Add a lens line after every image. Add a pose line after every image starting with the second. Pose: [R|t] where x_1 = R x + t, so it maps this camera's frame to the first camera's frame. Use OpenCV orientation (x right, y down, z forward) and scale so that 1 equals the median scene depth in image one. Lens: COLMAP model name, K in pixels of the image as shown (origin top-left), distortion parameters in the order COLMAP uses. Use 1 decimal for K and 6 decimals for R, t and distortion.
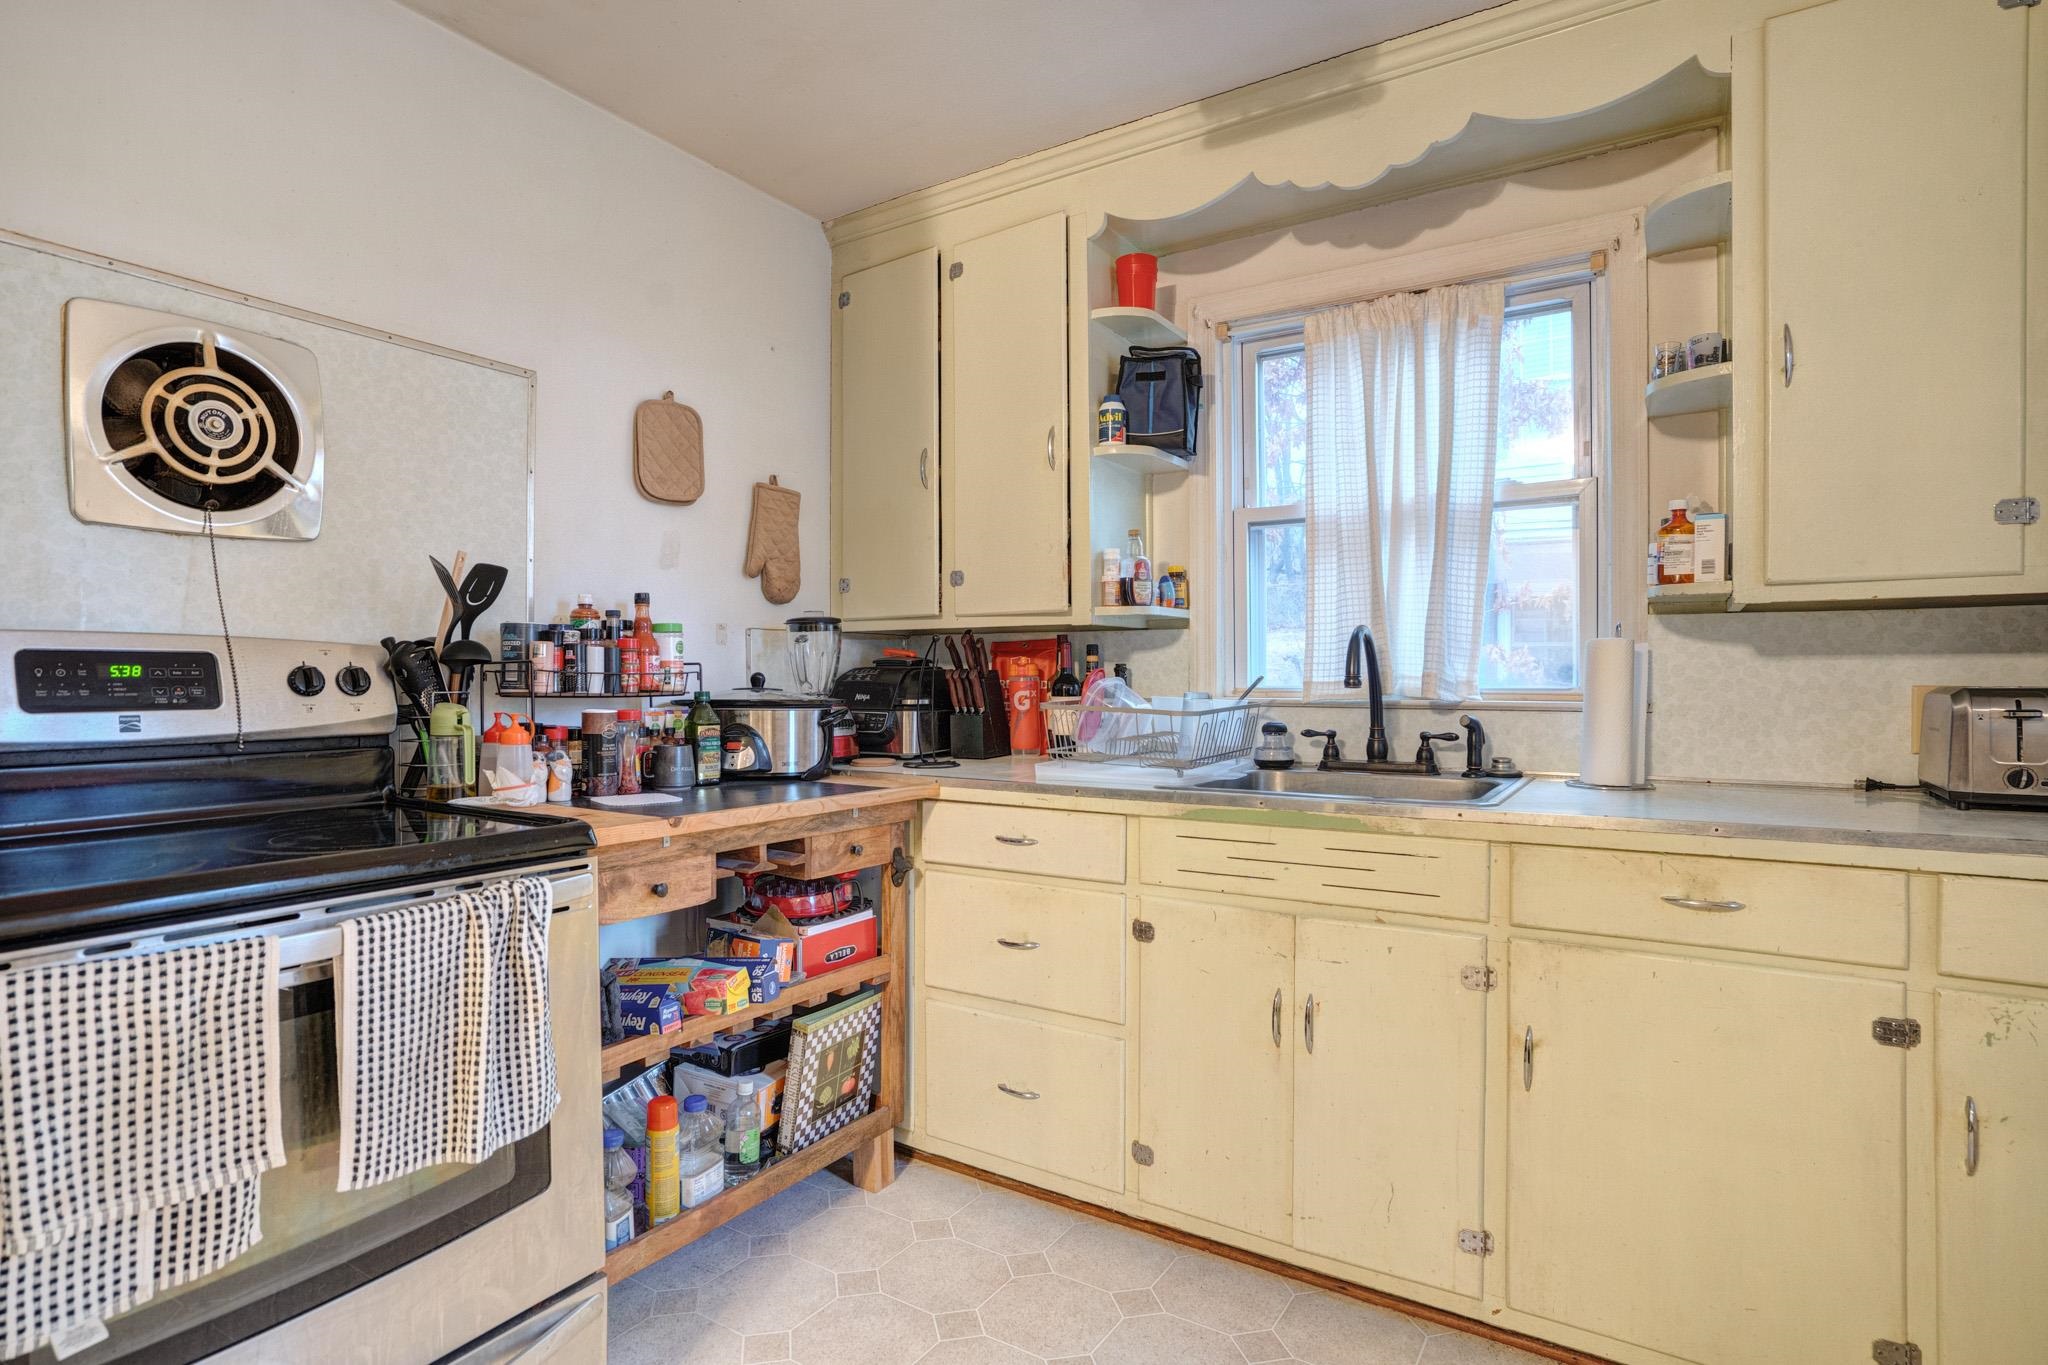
lens RADIAL K [[1042.1, 0, 1015.4], [0, 1042.1, 678.2], [0, 0, 1]] dist [-0.062406, 0.036311]
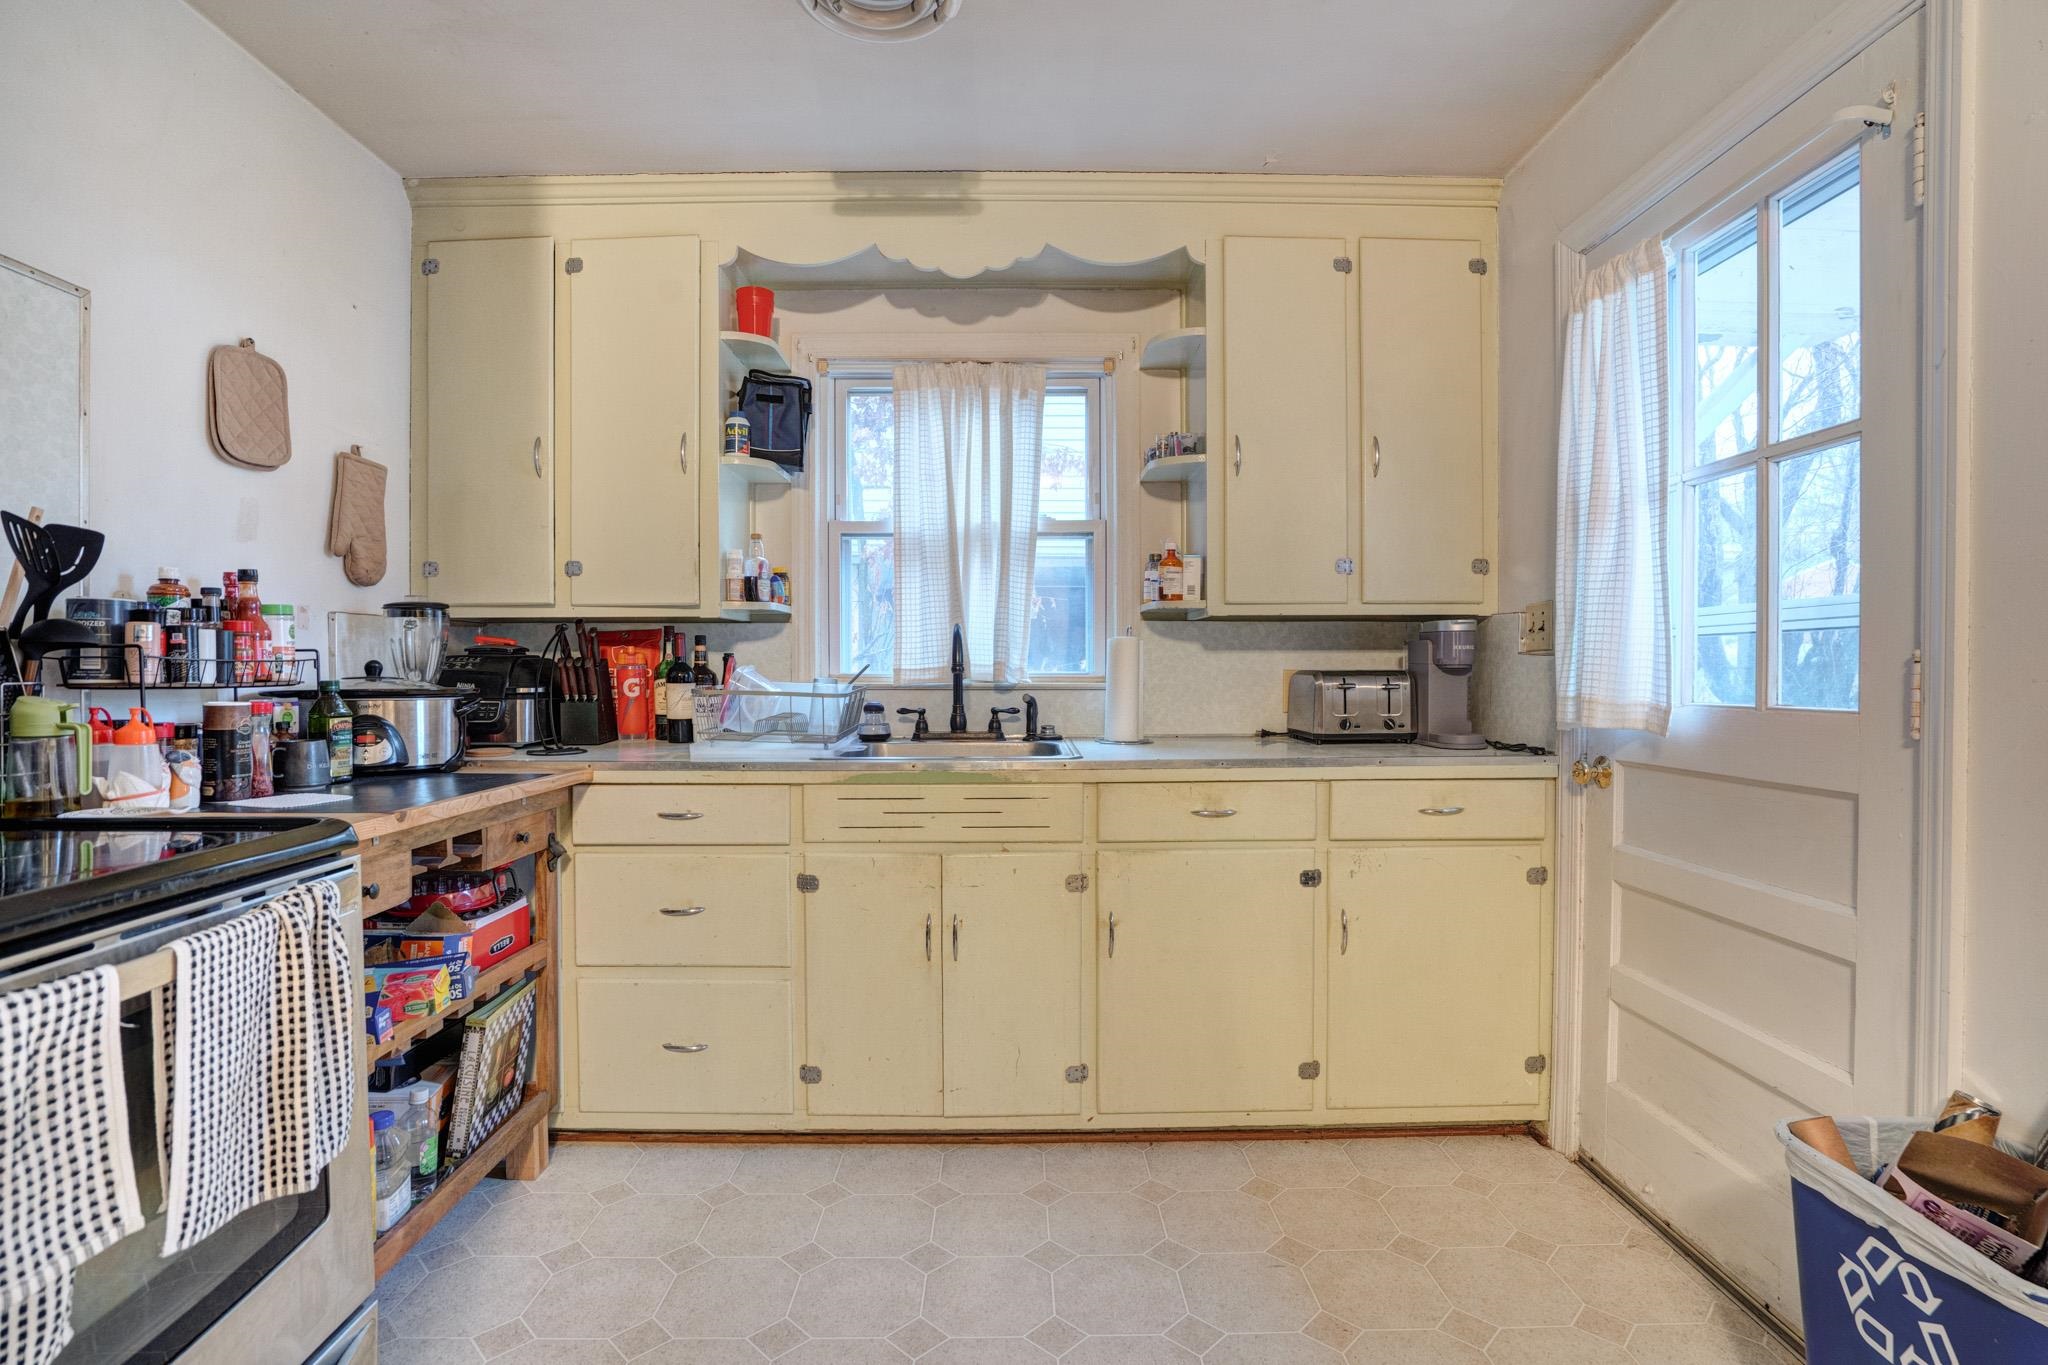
lens RADIAL K [[983.3, 0, 1020.0], [0, 983.3, 674.4], [0, 0, 1]] dist [-0.061053, 0.024426]
pose [[0.830604, -0.005343, 0.556838, -0.273742], [0.002210, 0.999978, 0.006298, 0.003307], [-0.556859, -0.004000, 0.830597, -0.040017]]
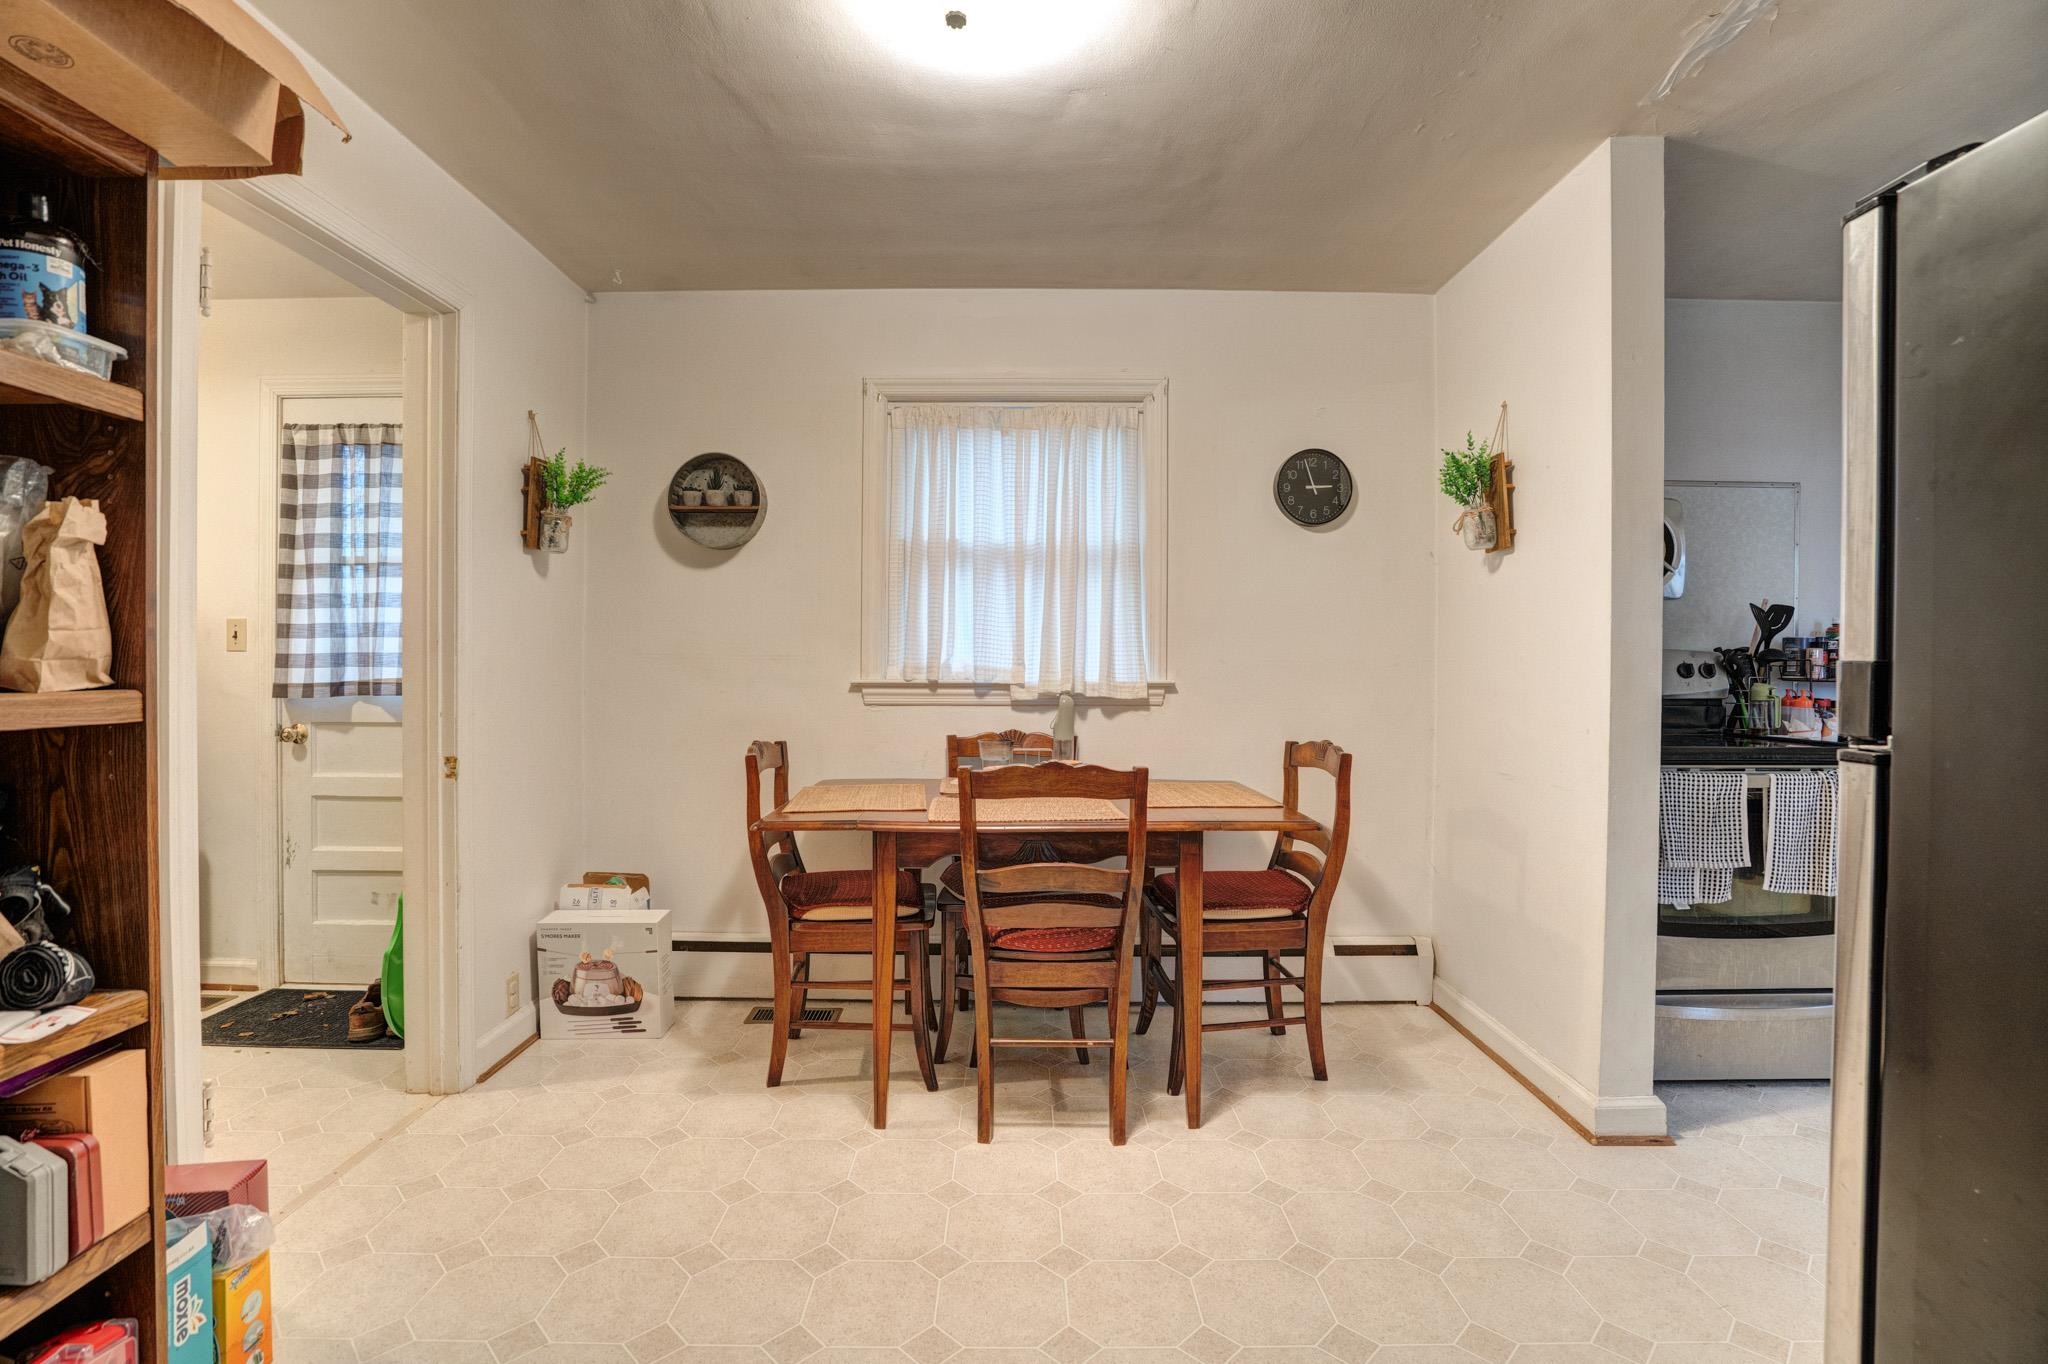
lens RADIAL K [[983.3, 0, 1020.0], [0, 983.3, 673.9], [0, 0, 1]] dist [-0.061053, 0.024426]
pose [[0.555625, 0.010633, -0.831365, 0.108060], [-0.006621, 0.999943, 0.008364, 0.002132], [0.831407, 0.000858, 0.555663, -0.879680]]
